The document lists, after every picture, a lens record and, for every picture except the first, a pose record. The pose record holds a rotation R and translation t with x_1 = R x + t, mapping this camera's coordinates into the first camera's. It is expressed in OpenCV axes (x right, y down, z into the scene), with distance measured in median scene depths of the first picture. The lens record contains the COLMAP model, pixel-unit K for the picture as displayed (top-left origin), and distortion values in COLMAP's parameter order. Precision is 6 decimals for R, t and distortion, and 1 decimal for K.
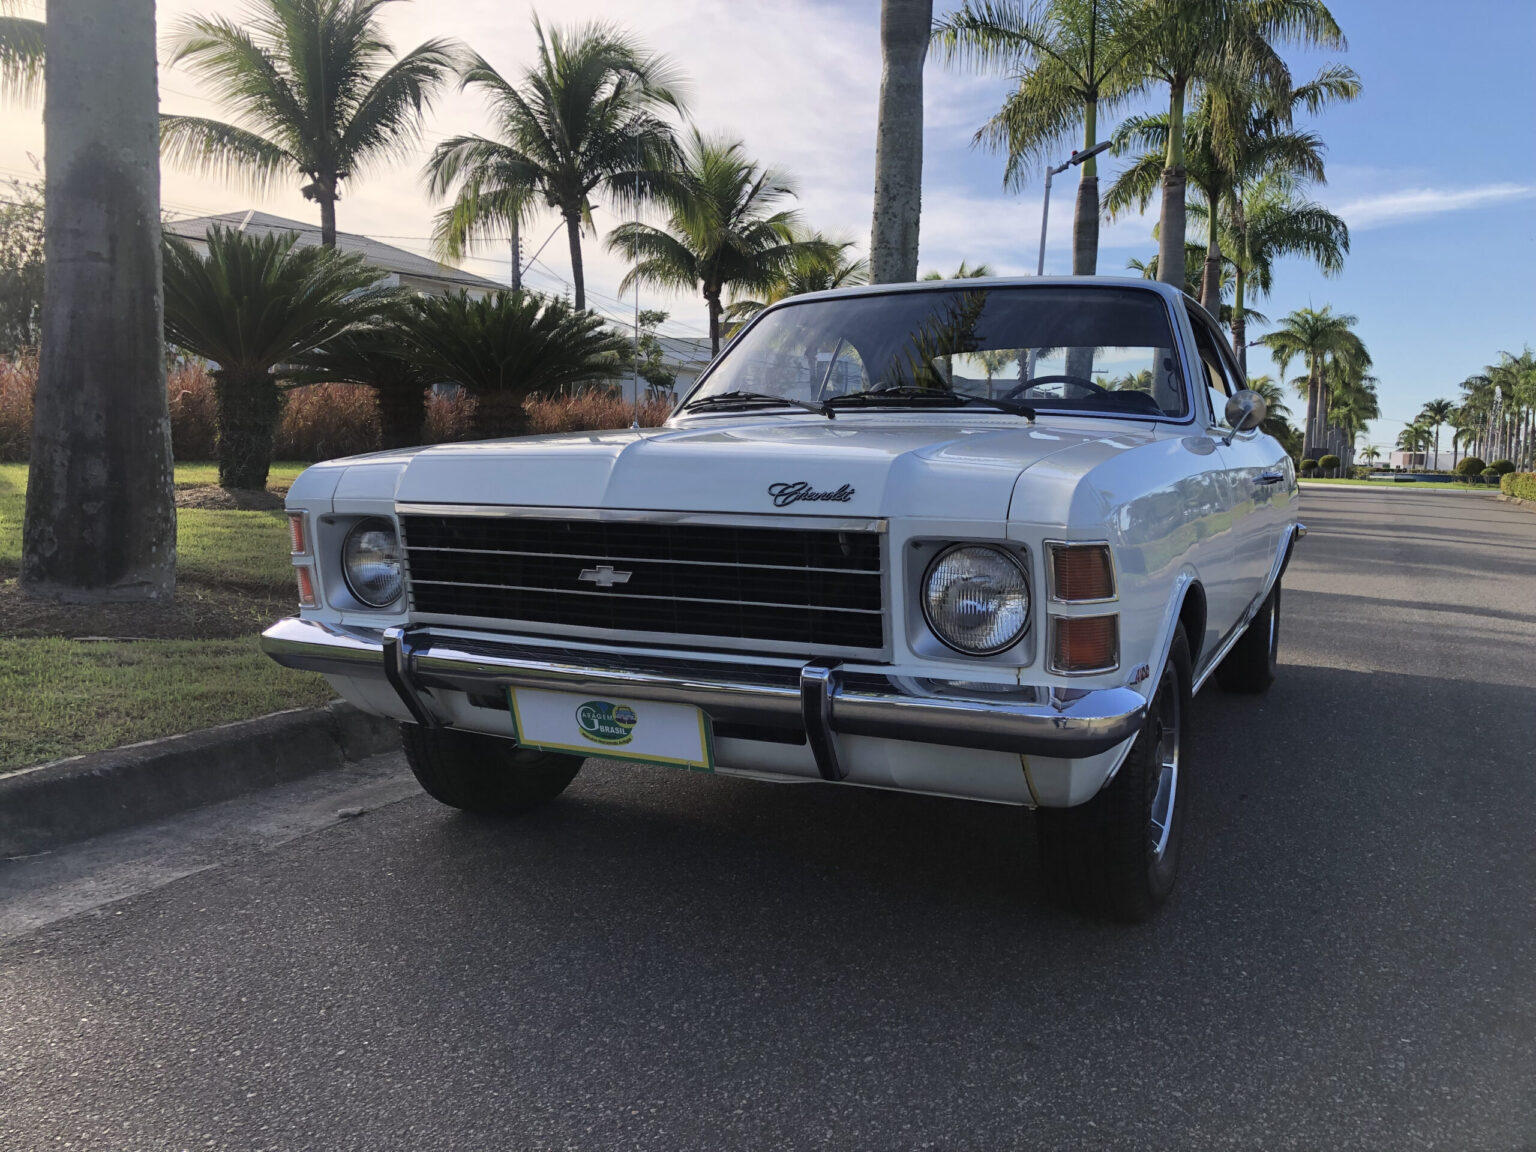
lens RADIAL K [[1266.5, 0, 763.3], [0, 1266.5, 567.6], [0, 0, 1]] dist [0.022409, -0.017184]
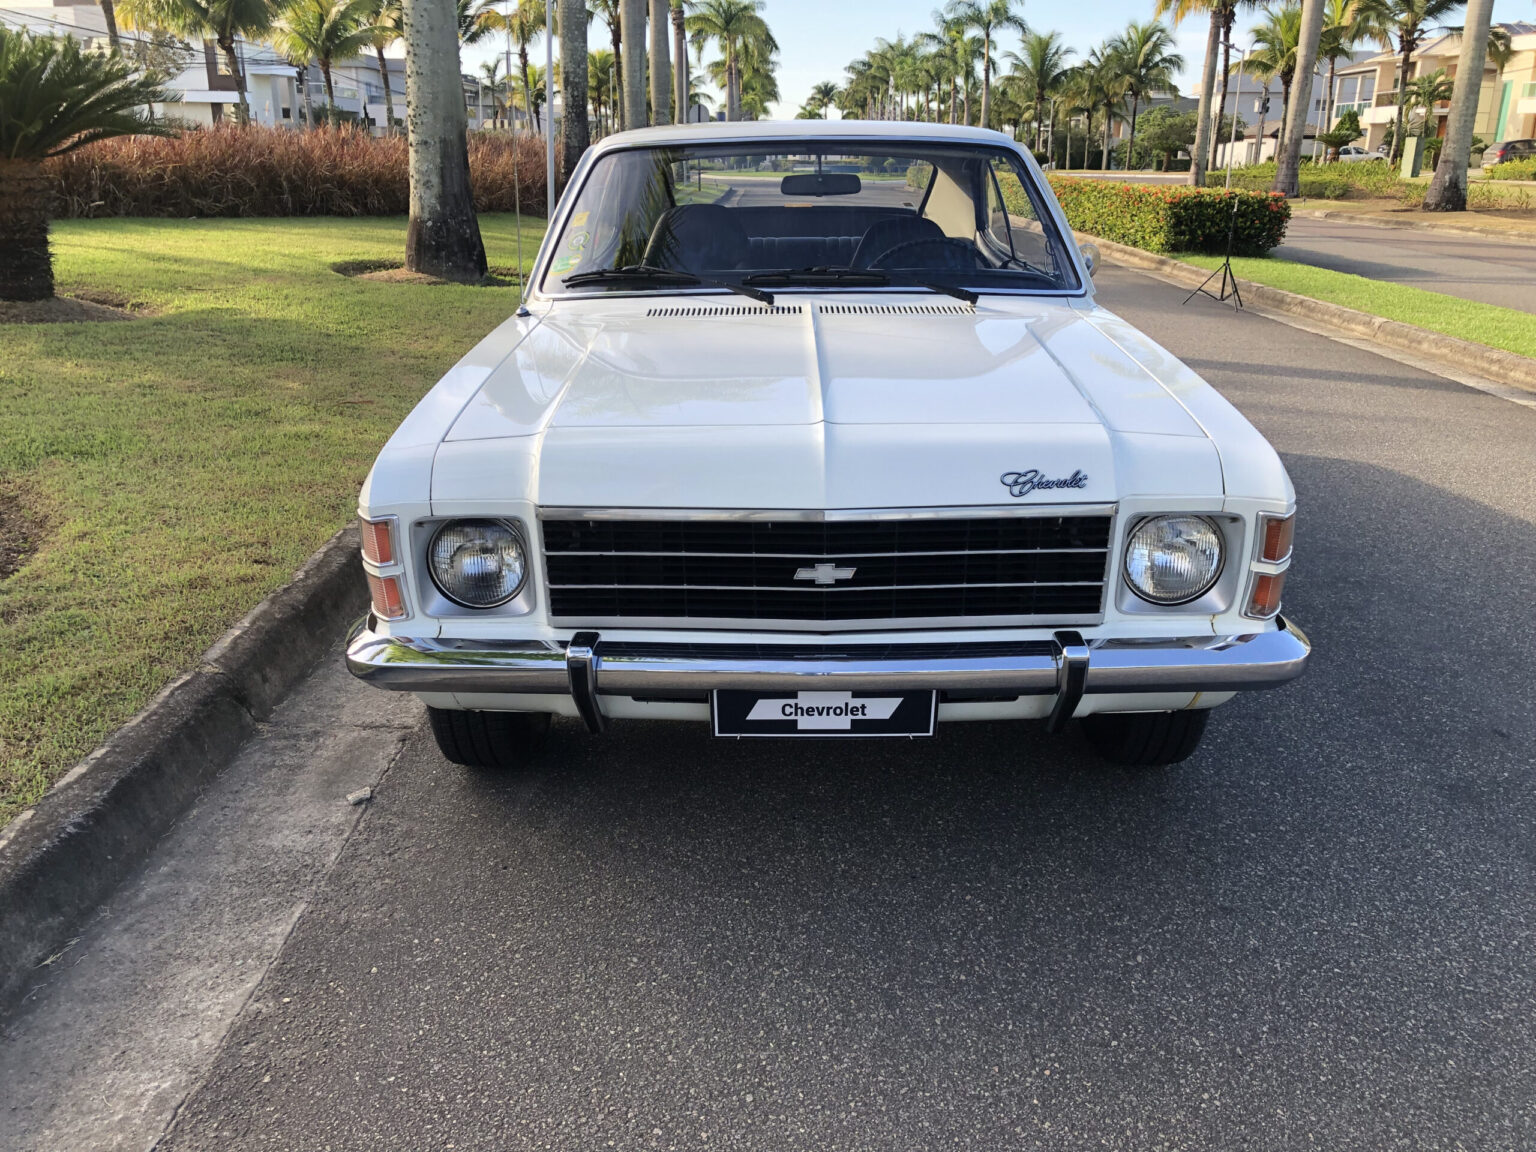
lens RADIAL K [[1266.5, 0, 770.4], [0, 1266.5, 570.3], [0, 0, 1]] dist [0.022409, -0.017184]
pose [[0.899182, -0.155300, 0.409089, -0.074794], [0.053562, 0.966933, 0.249342, -0.032134], [-0.434284, -0.202292, 0.877767, 0.019530]]
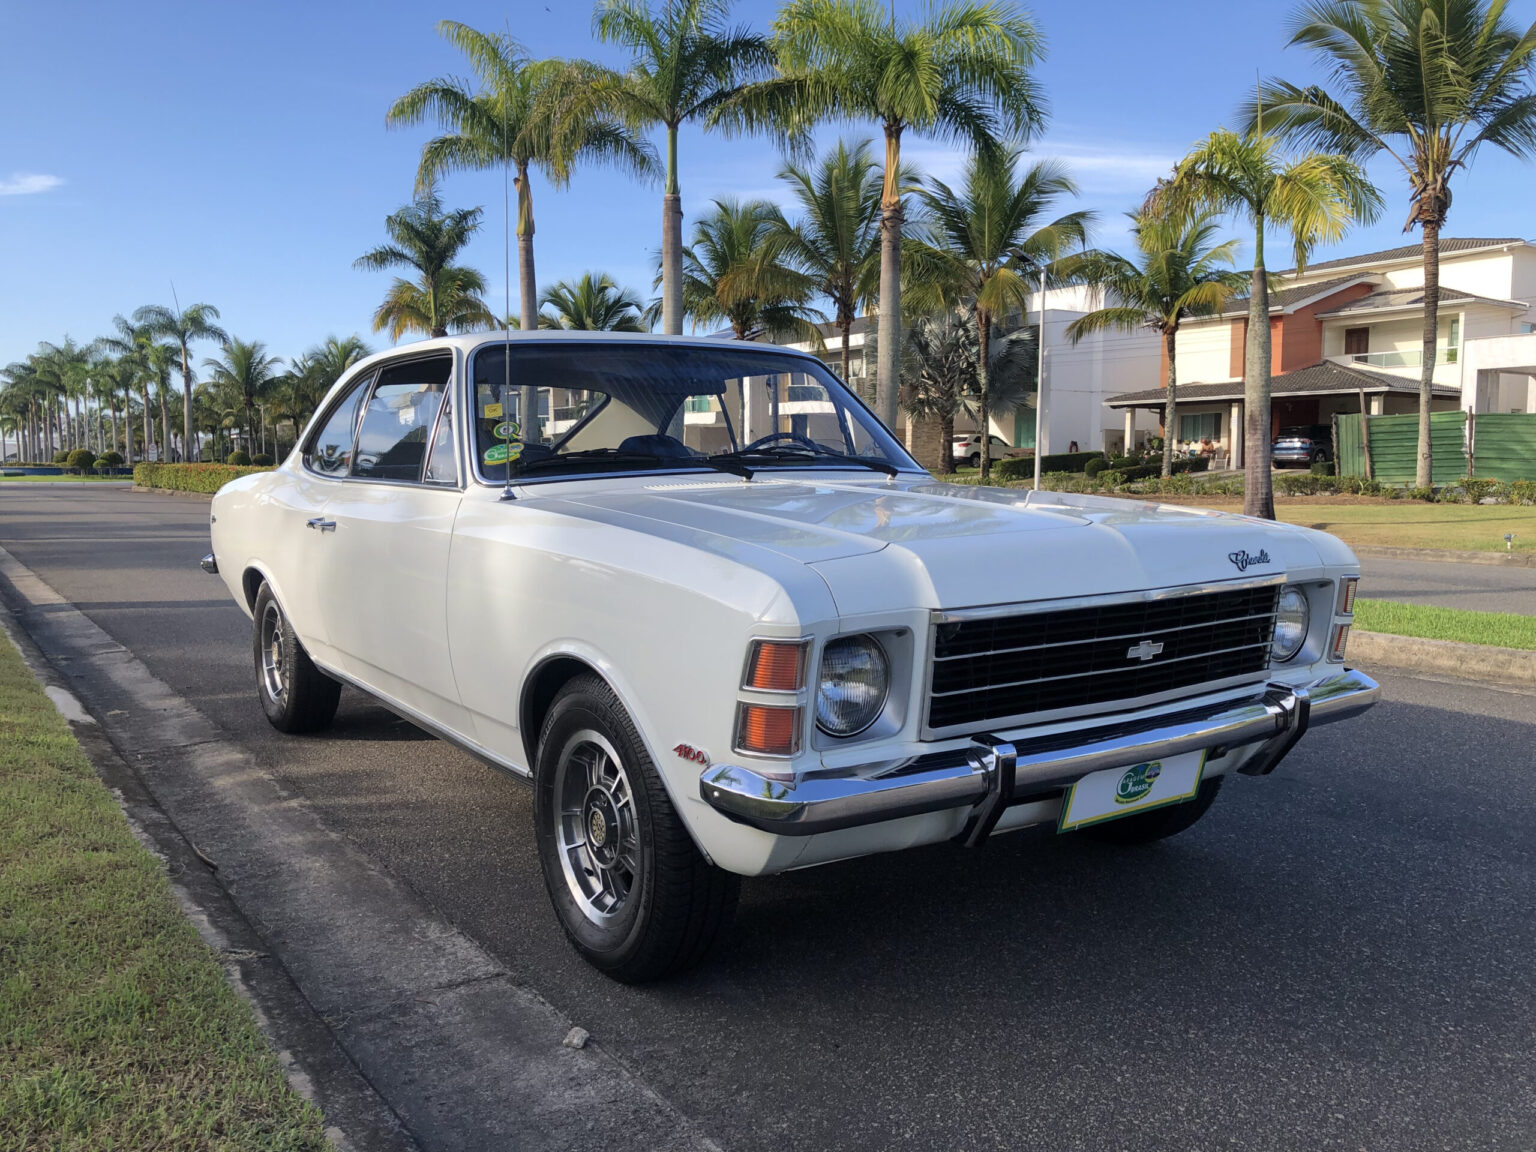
lens RADIAL K [[1266.5, 0, 759.4], [0, 1266.5, 572.0], [0, 0, 1]] dist [0.022409, -0.017184]
pose [[0.491295, -0.102253, 0.864970, -0.163123], [0.090389, 0.993708, 0.066132, -0.021605], [-0.866290, 0.045693, 0.497447, 0.096861]]
